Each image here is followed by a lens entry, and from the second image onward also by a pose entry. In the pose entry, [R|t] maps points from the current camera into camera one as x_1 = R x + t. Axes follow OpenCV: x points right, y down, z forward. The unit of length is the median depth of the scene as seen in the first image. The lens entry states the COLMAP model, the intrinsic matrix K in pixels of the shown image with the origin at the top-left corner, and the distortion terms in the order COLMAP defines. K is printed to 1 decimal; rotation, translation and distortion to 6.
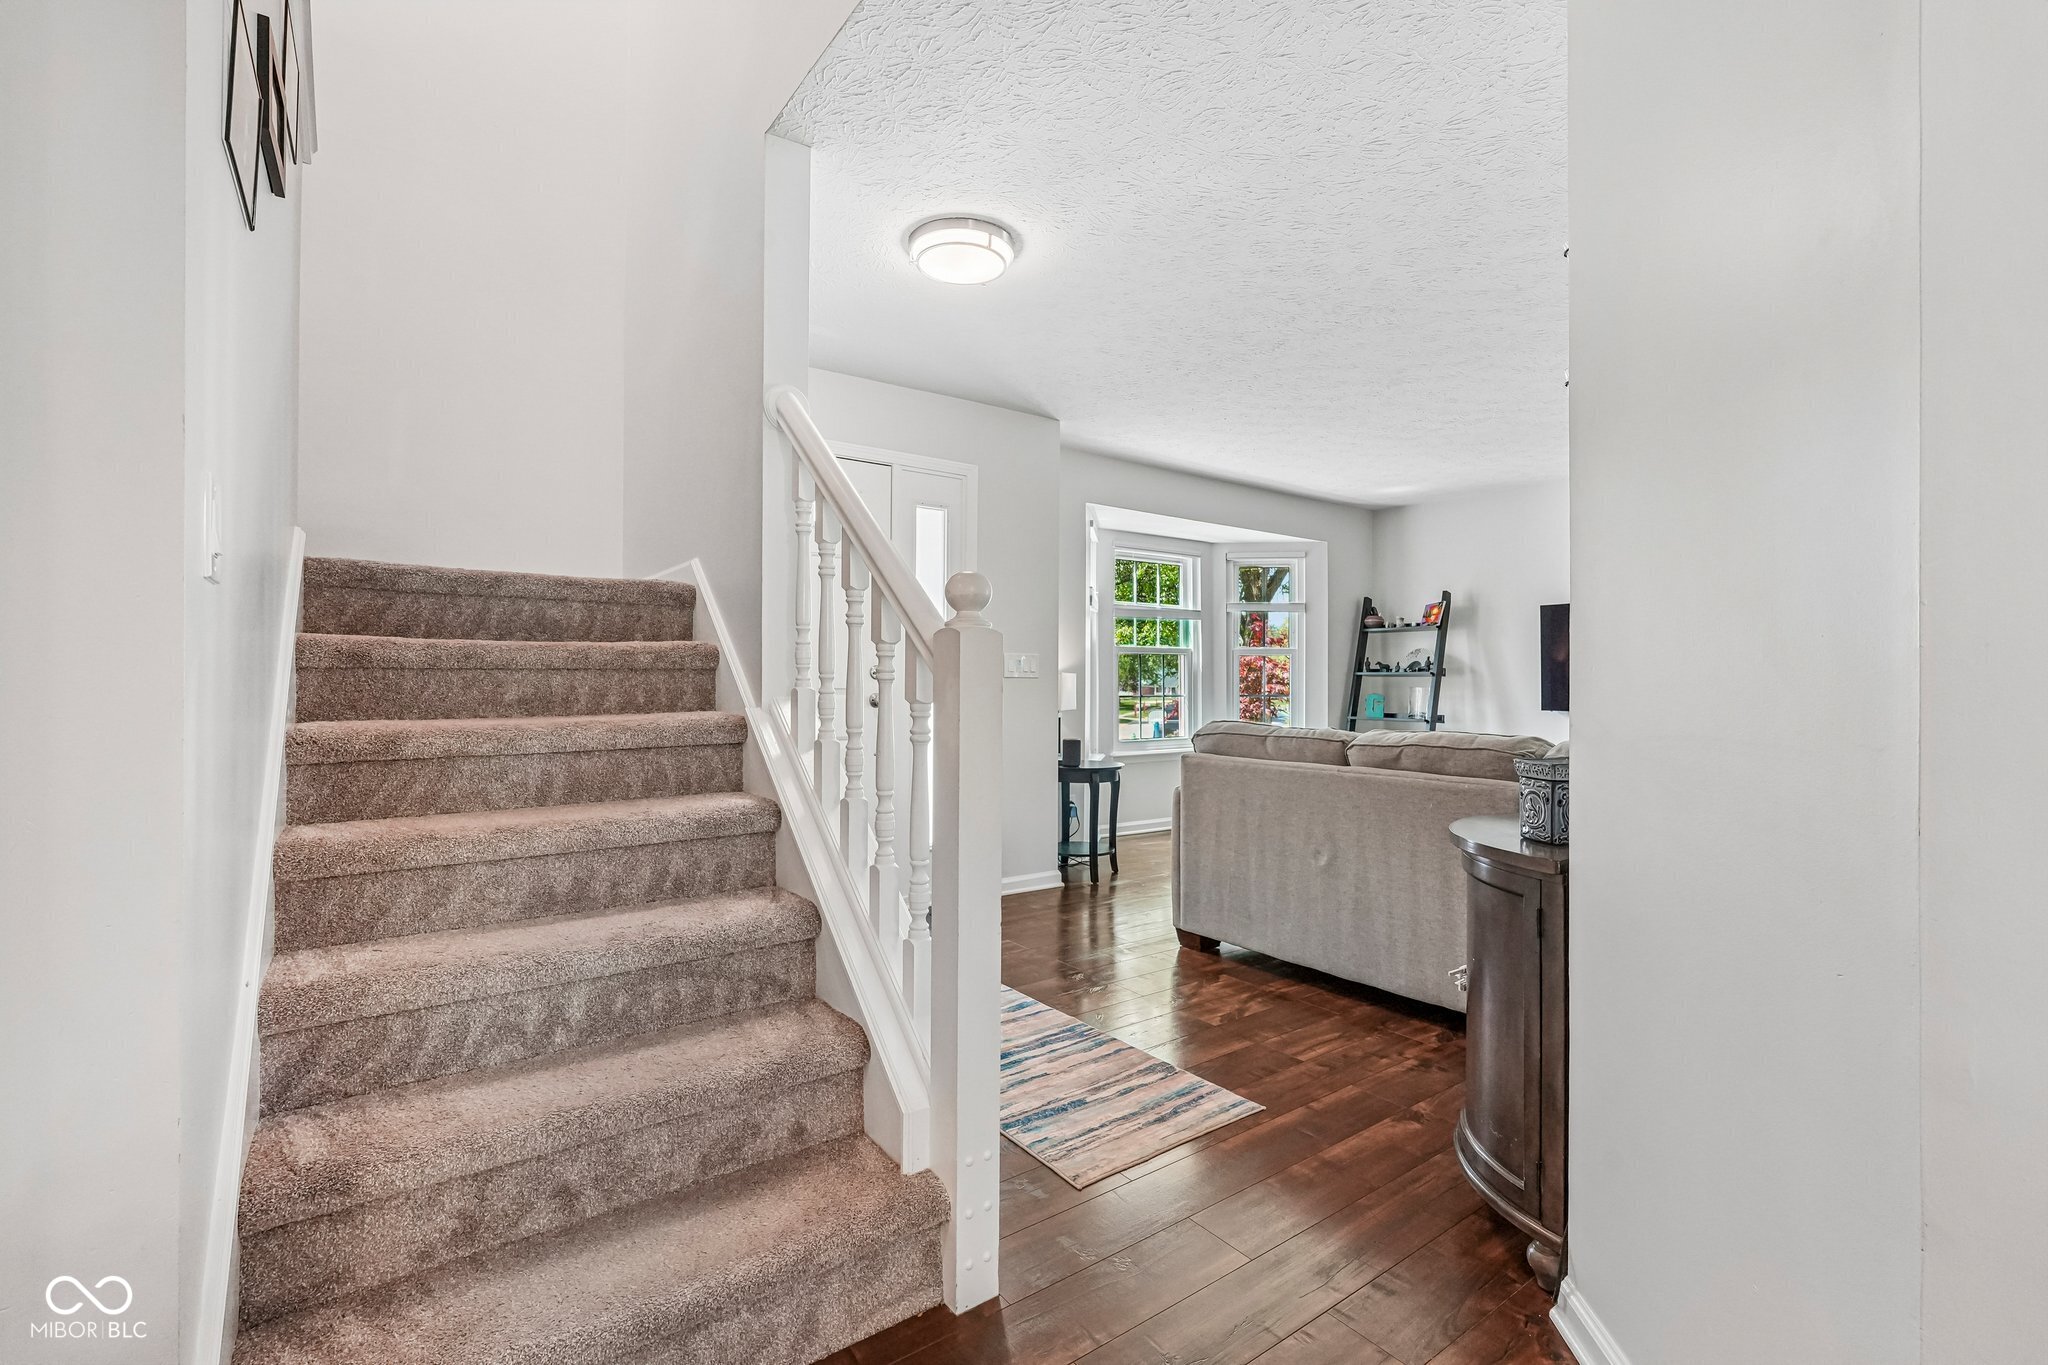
lens RADIAL K [[893.7, 0, 1024.0], [0, 893.7, 682.5], [0, 0, 1]] dist [-0.026148, 0.011950]
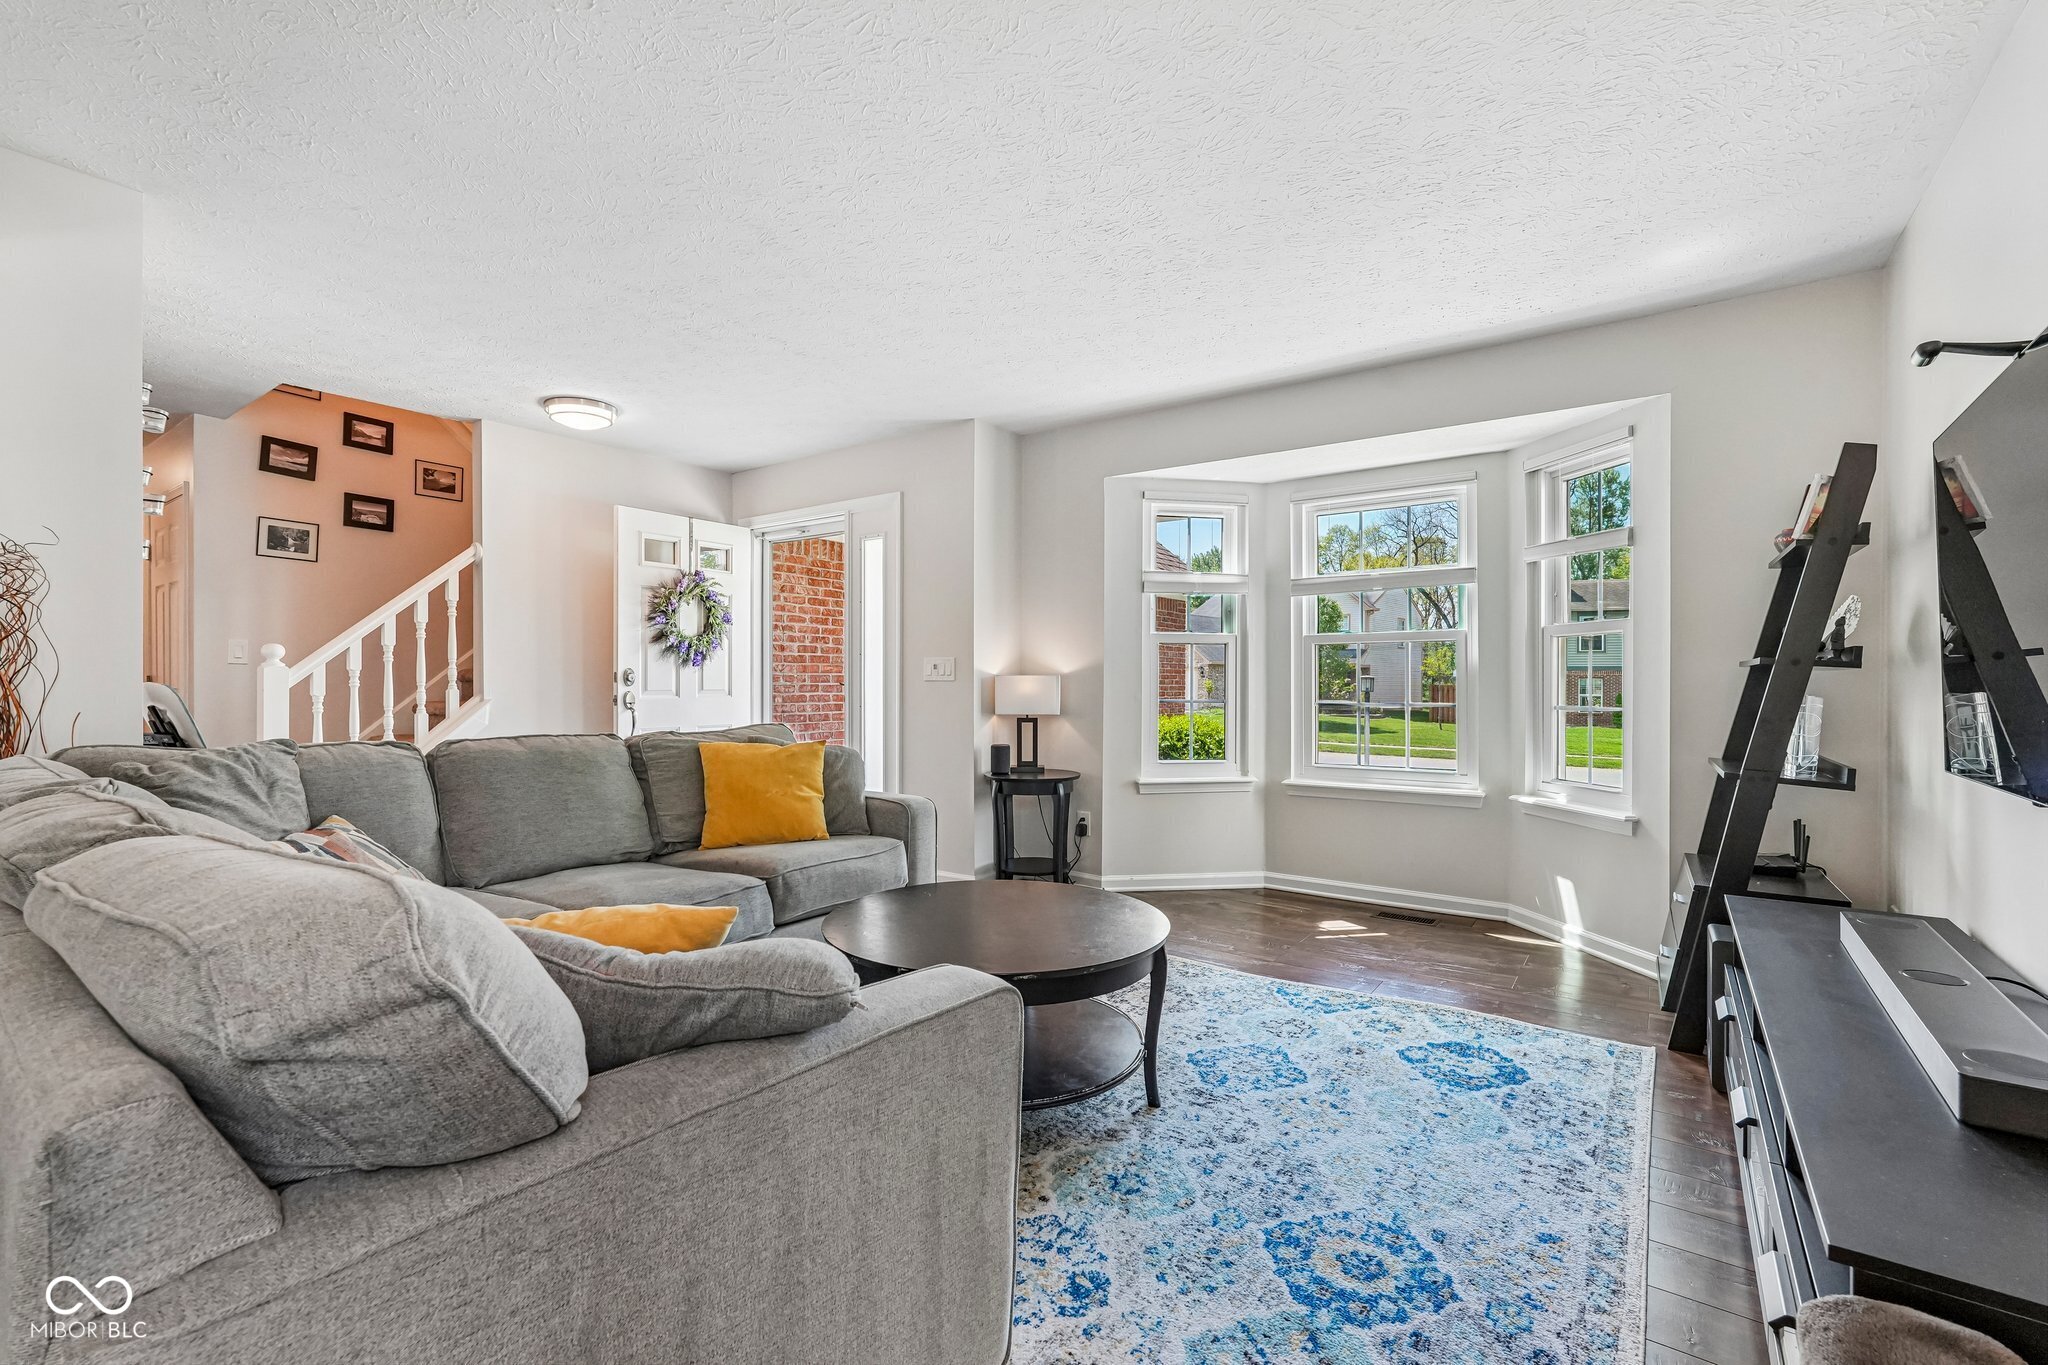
lens RADIAL K [[905.7, 0, 1024.0], [0, 905.7, 682.5], [0, 0, 1]] dist [0.000601, 0.000013]
pose [[0.318032, 0.000922, -0.948079, 0.681015], [0.004358, 0.999988, 0.002434, -0.006539], [0.948070, -0.004906, 0.318024, 0.514602]]
